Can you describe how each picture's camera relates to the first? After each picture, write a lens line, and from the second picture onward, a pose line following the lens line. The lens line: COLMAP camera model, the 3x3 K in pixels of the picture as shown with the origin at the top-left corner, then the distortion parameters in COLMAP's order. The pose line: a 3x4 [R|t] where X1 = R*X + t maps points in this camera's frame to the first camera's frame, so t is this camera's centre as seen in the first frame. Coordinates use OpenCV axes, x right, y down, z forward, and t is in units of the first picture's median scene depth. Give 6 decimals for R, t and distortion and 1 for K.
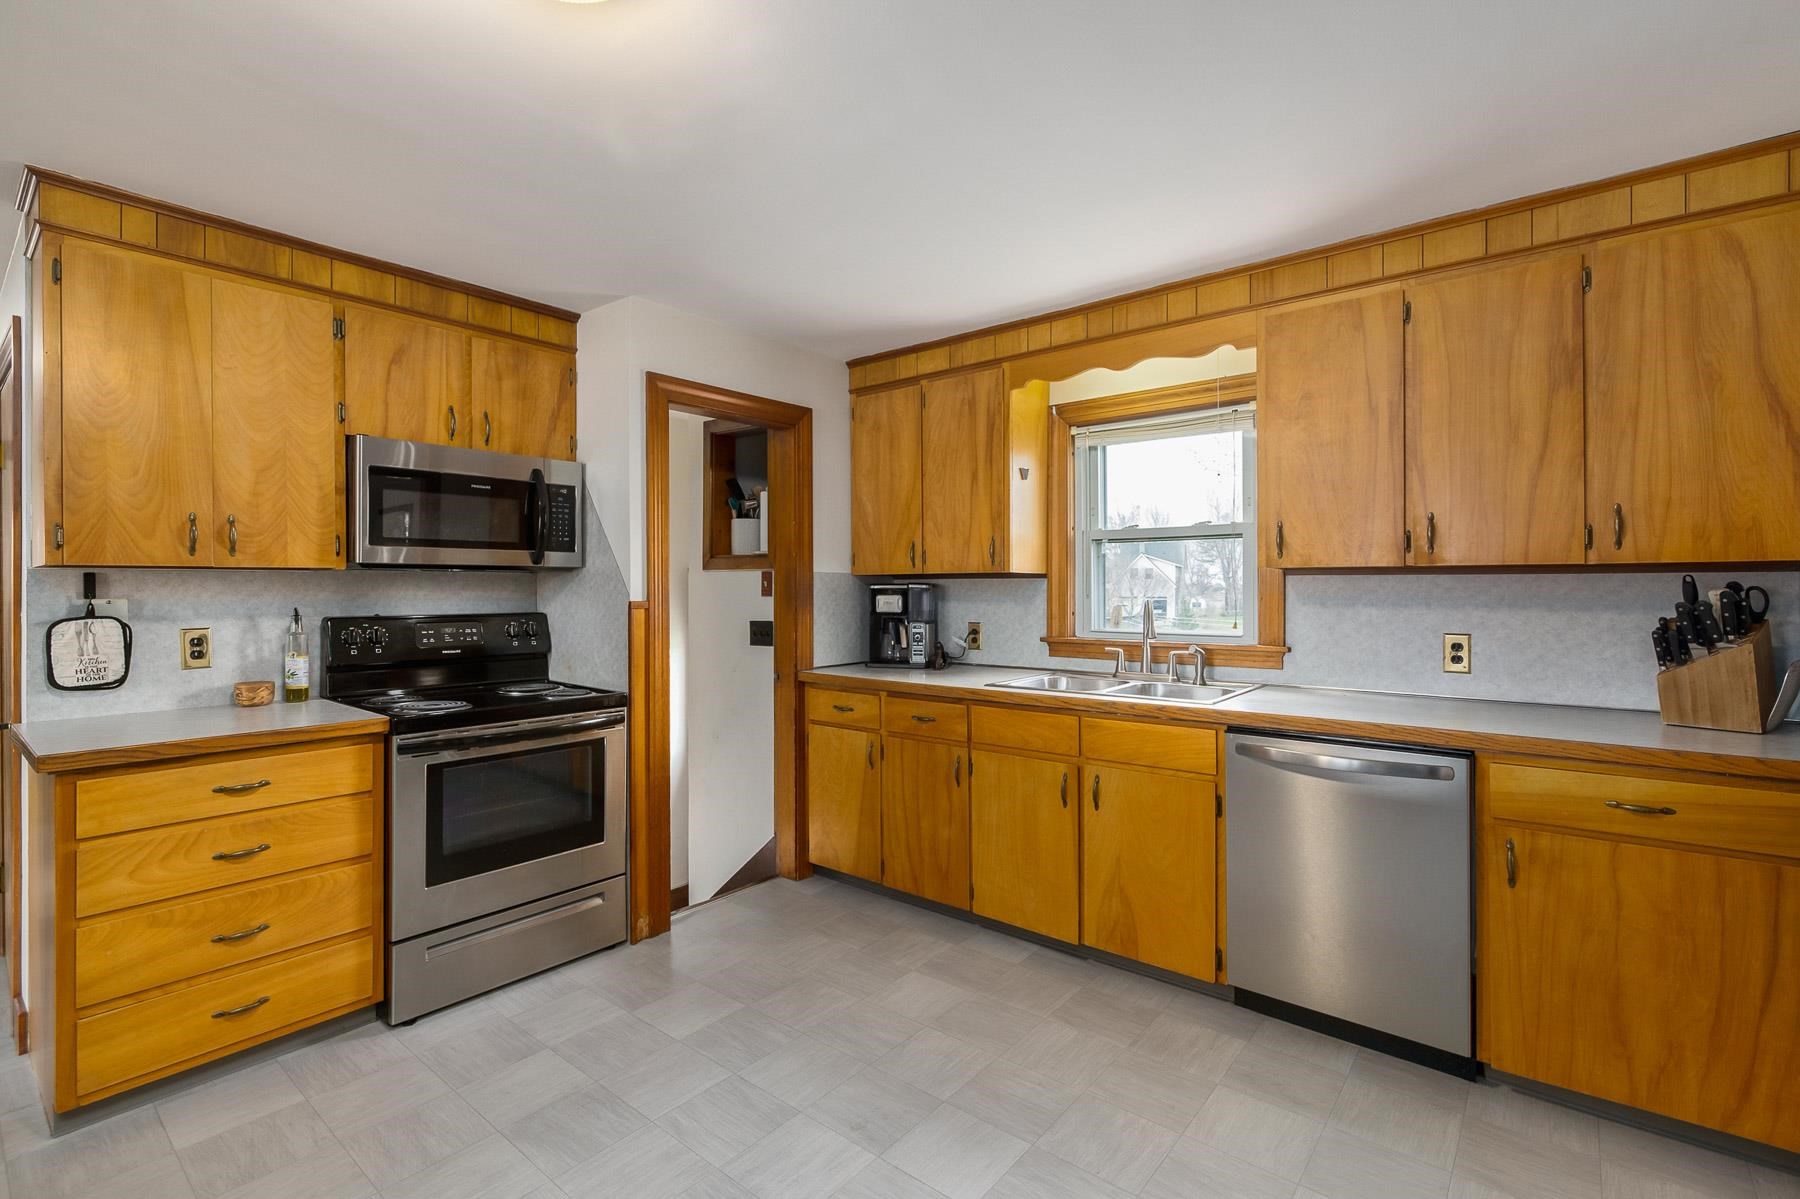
lens RADIAL K [[815.1, 0, 897.4], [0, 815.1, 586.3], [0, 0, 1]] dist [-0.002947, -0.000128]
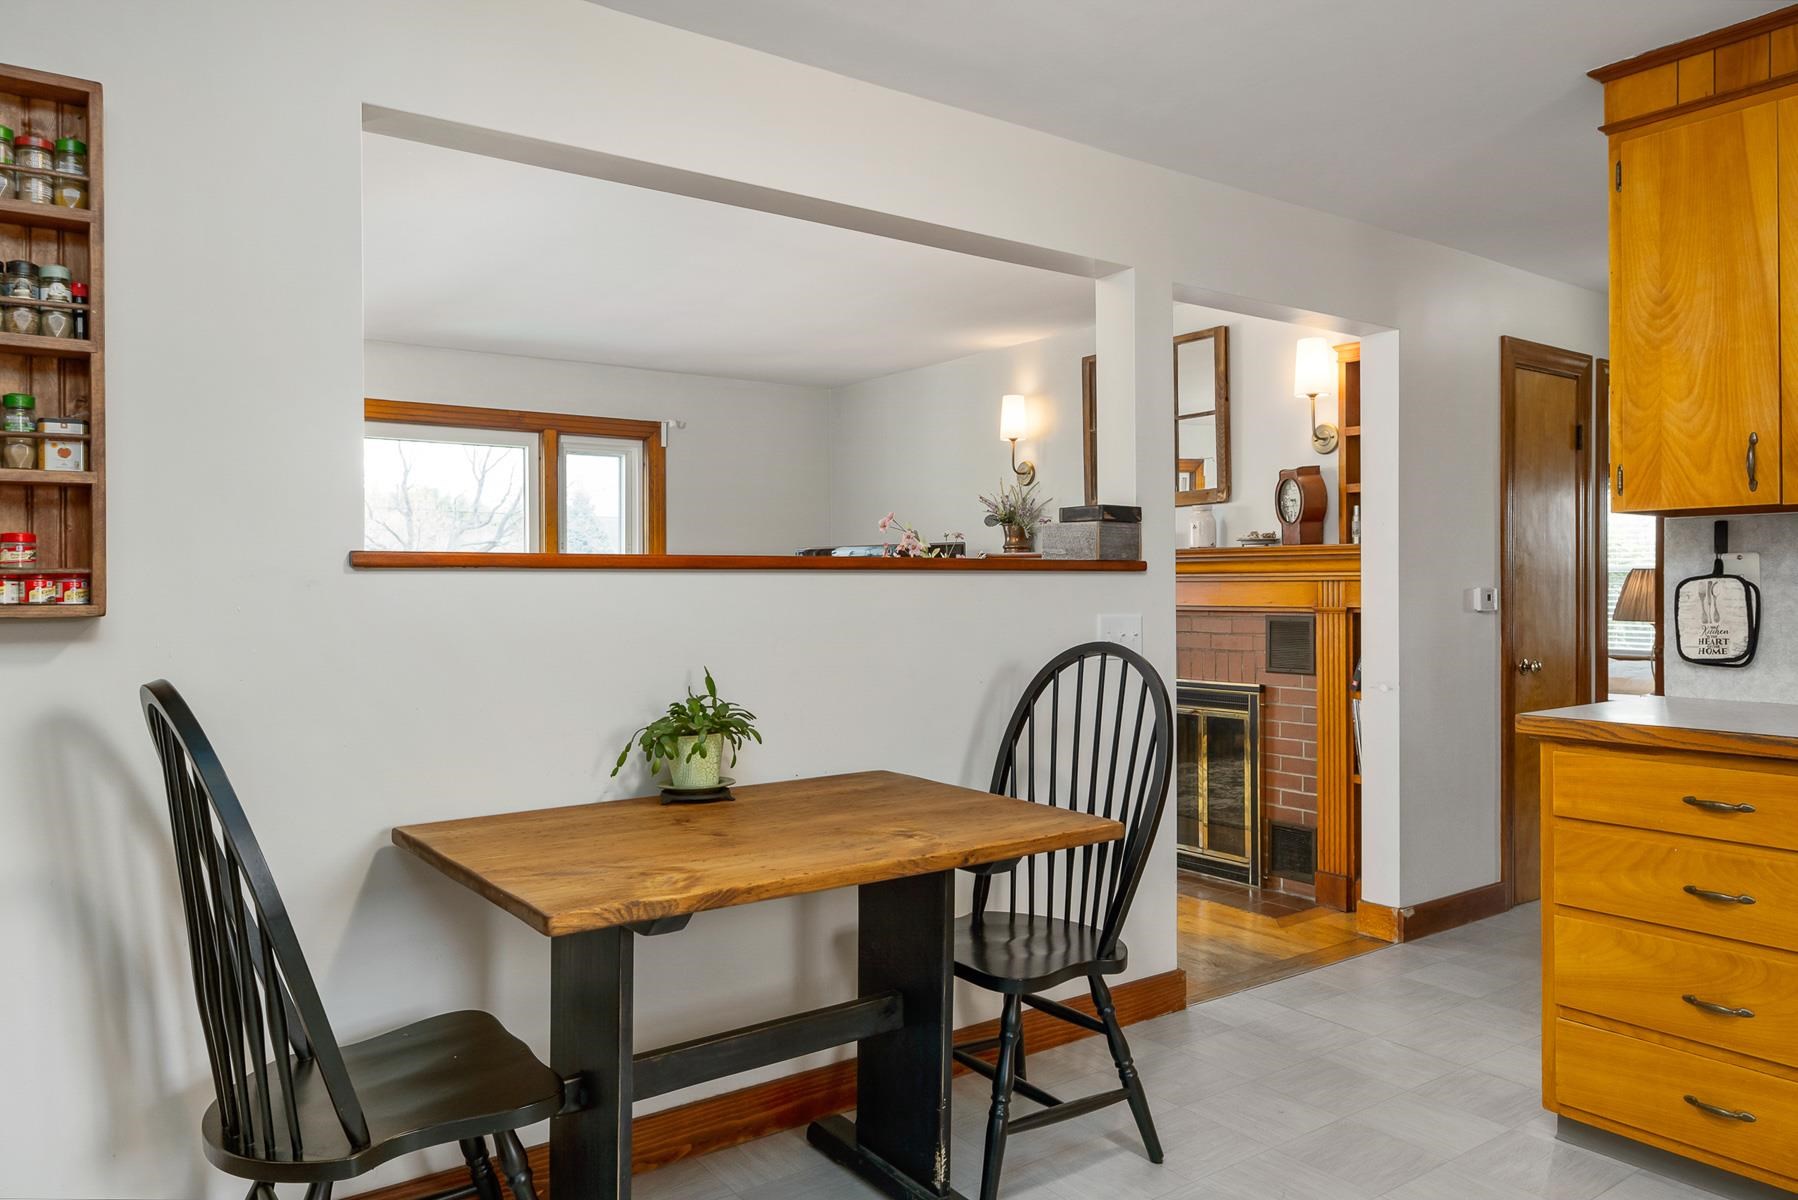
lens RADIAL K [[1235.2, 0, 898.6], [0, 1235.2, 590.2], [0, 0, 1]] dist [-0.000462, -0.000098]
pose [[-0.239752, 0.007679, -0.970804, 0.266689], [0.004479, 0.999967, 0.006804, 0.027188], [0.970824, -0.002717, -0.239778, 0.338710]]
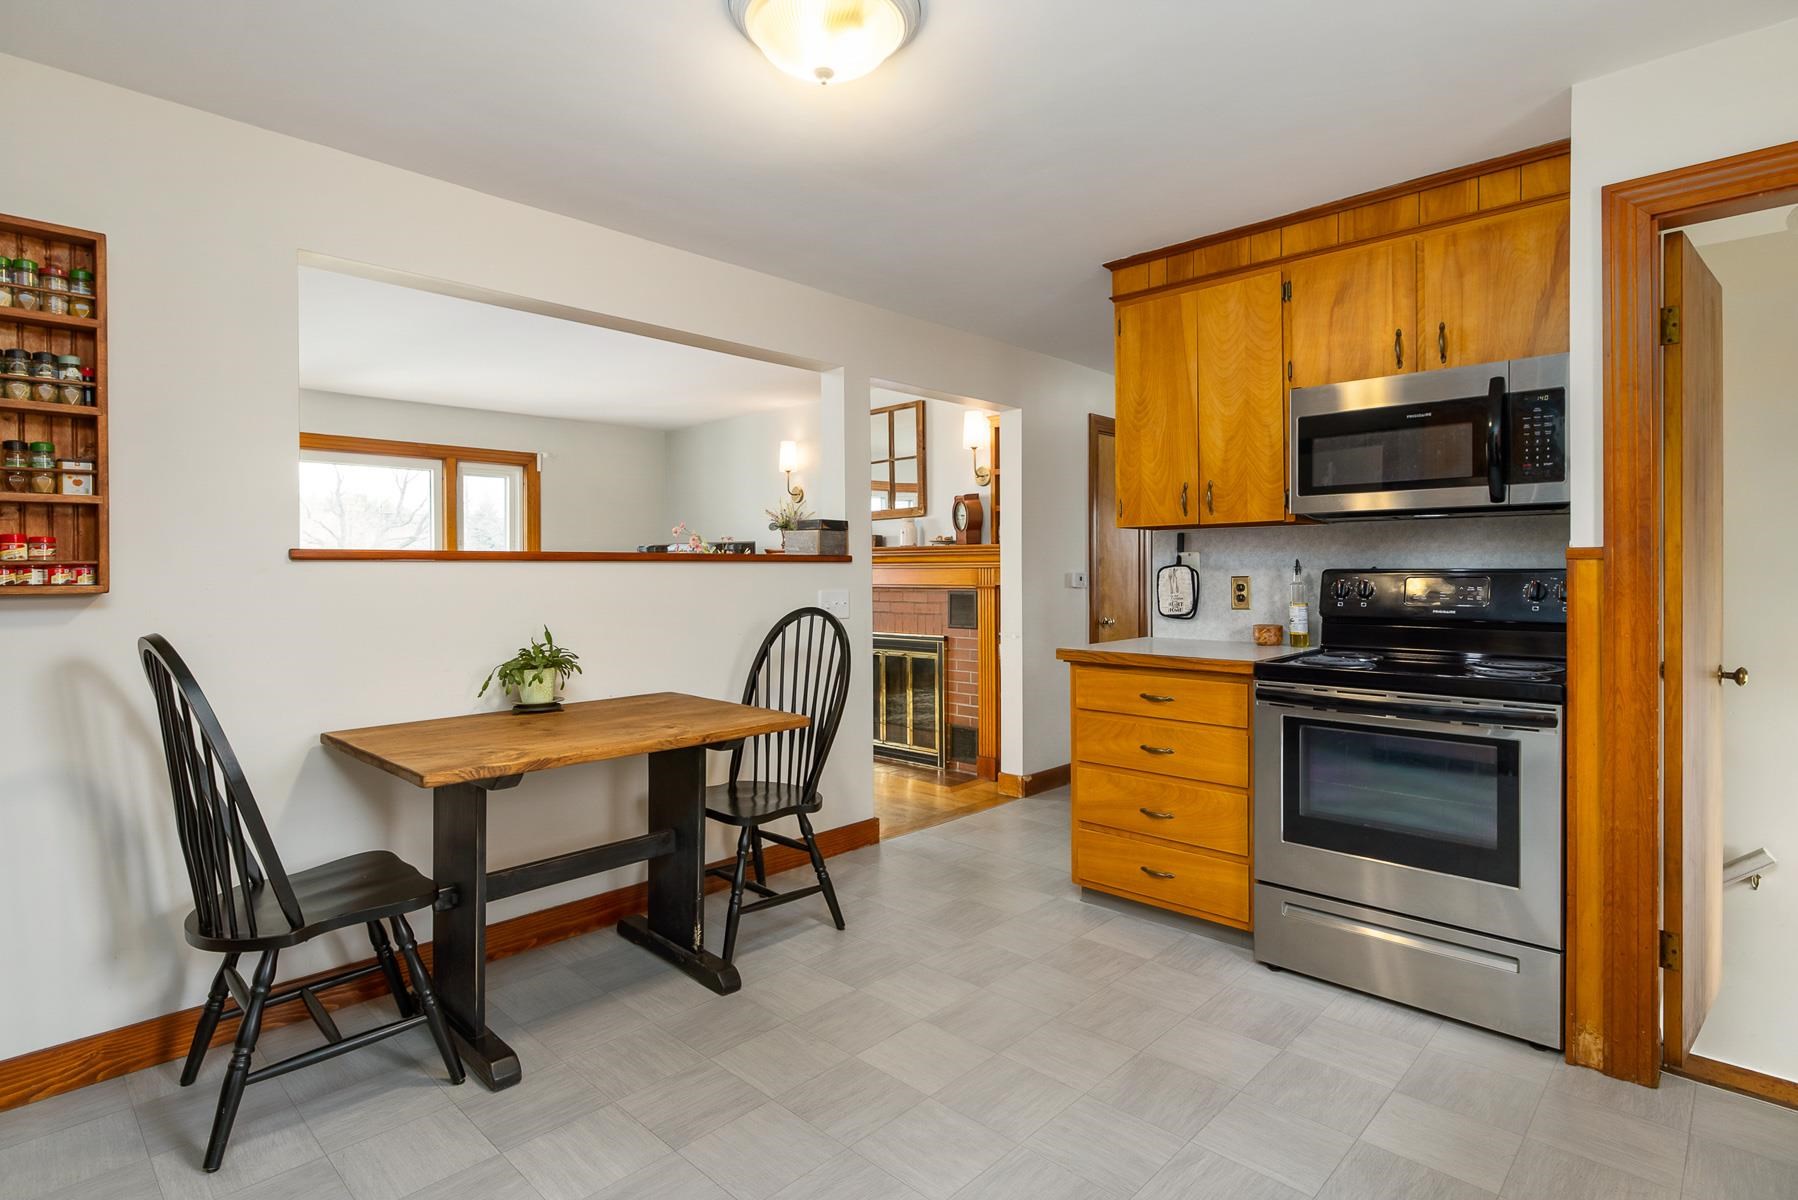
lens RADIAL K [[901.5, 0, 893.8], [0, 901.5, 577.2], [0, 0, 1]] dist [-0.005212, -0.000412]
pose [[-0.070173, 0.010558, -0.997479, 0.372632], [0.004832, 0.999936, 0.010244, 0.026957], [0.997523, -0.004101, -0.070220, 0.422817]]
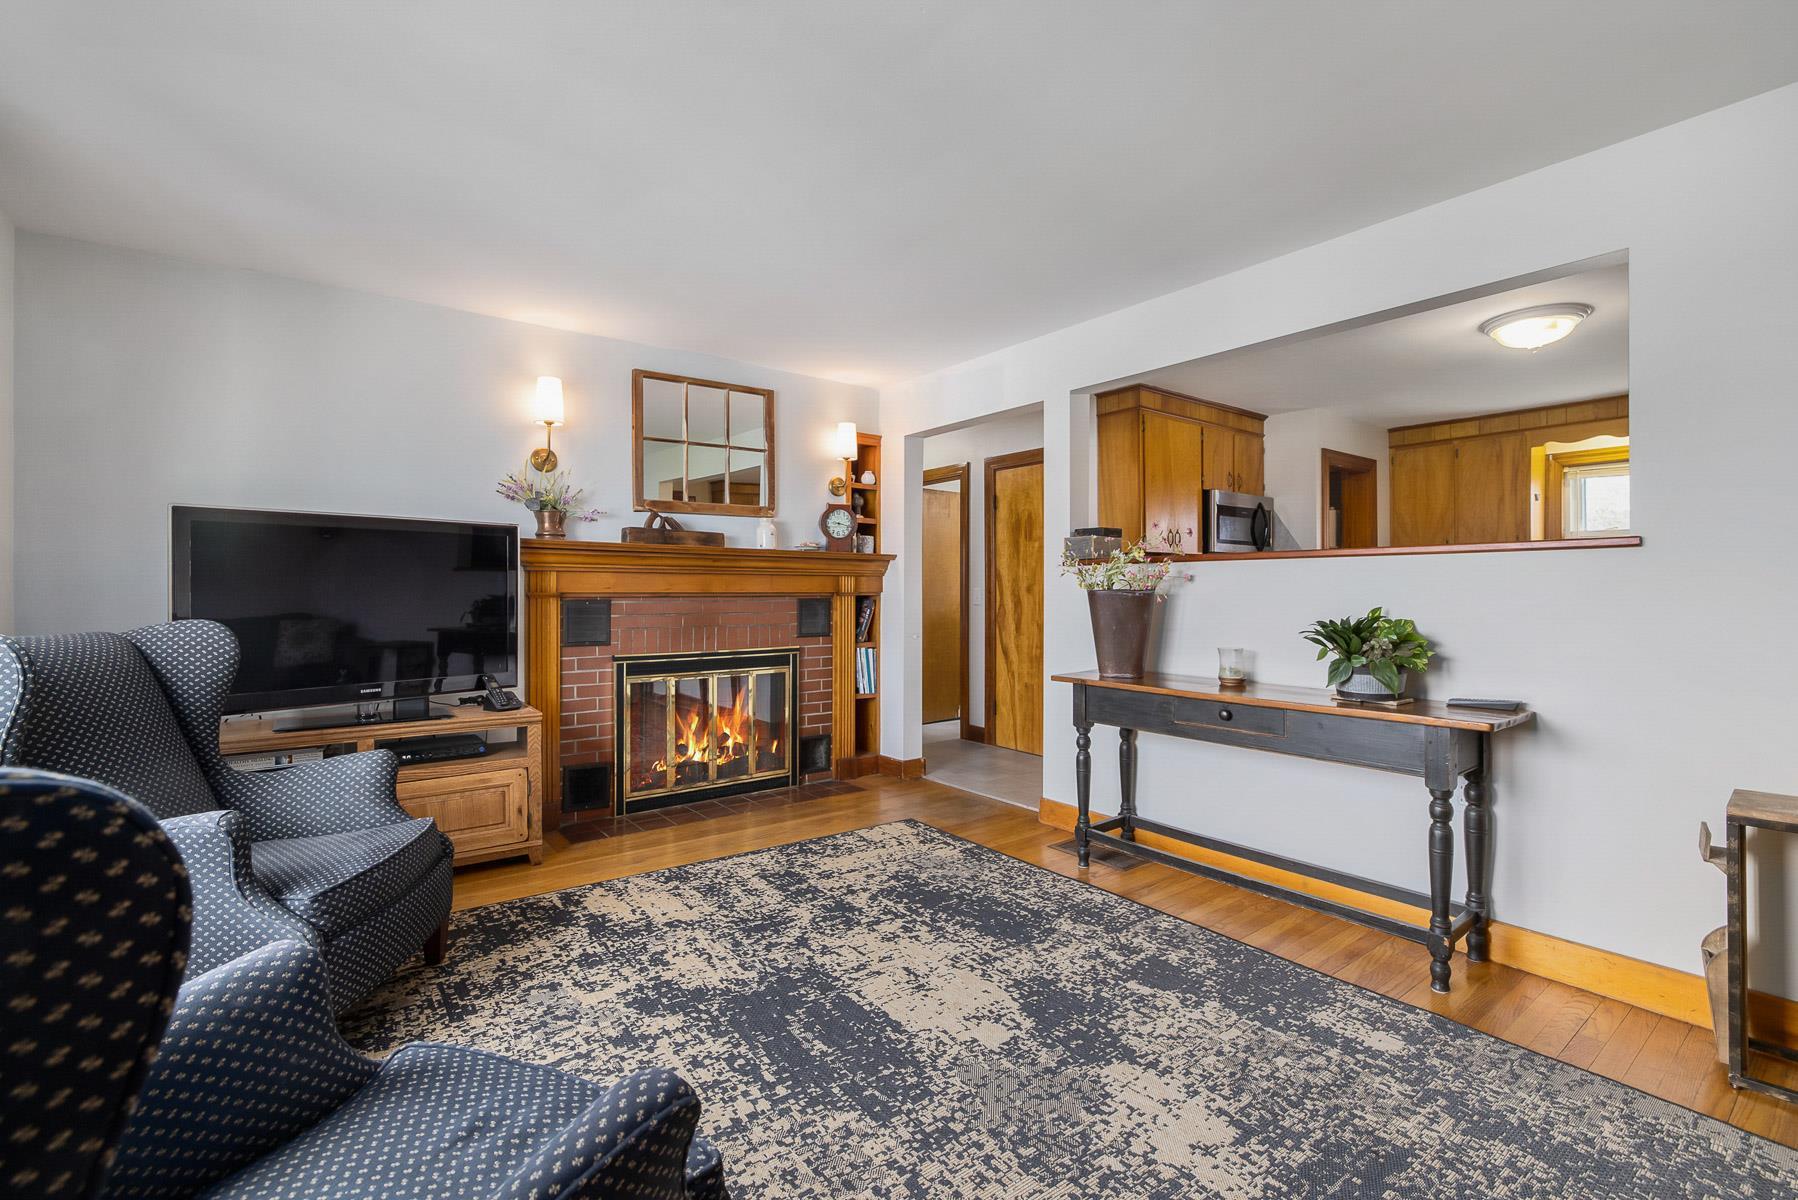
lens RADIAL K [[814.2, 0, 895.3], [0, 814.2, 596.0], [0, 0, 1]] dist [-0.002947, -0.000128]
pose [[0.976663, 0.001098, -0.214775, -0.736366], [-0.000674, 0.999998, 0.002048, 0.059260], [0.214777, -0.001855, 0.976661, -0.870372]]
